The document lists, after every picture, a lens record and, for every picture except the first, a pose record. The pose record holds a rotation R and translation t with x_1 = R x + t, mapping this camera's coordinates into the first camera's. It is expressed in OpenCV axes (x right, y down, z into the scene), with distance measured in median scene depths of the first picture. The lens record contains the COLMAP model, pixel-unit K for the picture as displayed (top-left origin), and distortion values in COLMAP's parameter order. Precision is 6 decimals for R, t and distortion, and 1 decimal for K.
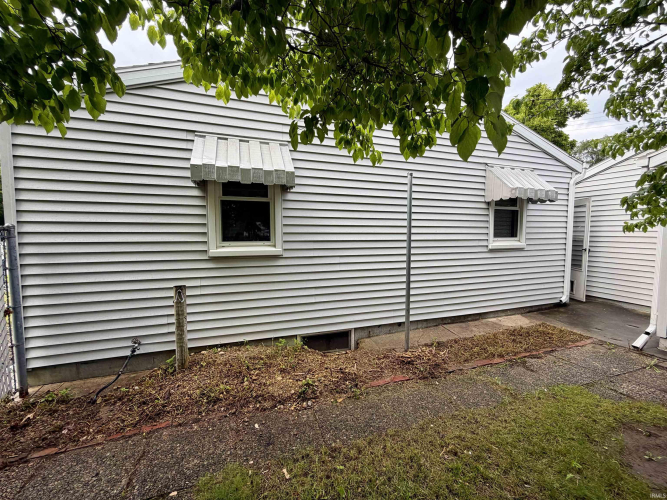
lens RADIAL K [[273.4, 0, 333.5], [0, 273.4, 250.0], [0, 0, 1]] dist [0.000023, 0.000043]
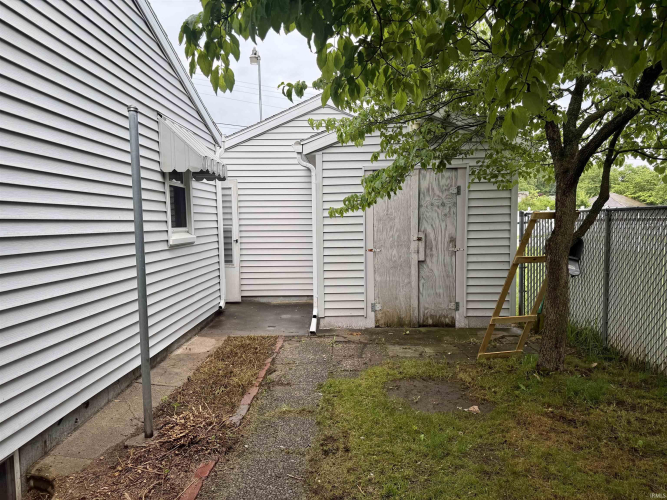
lens RADIAL K [[472.4, 0, 337.5], [0, 472.4, 254.5], [0, 0, 1]] dist [0.079888, -0.114736]
pose [[0.319710, -0.067692, 0.945094, -0.419052], [0.074857, 0.996132, 0.046024, -0.003977], [-0.944554, 0.056033, 0.323540, 0.279805]]
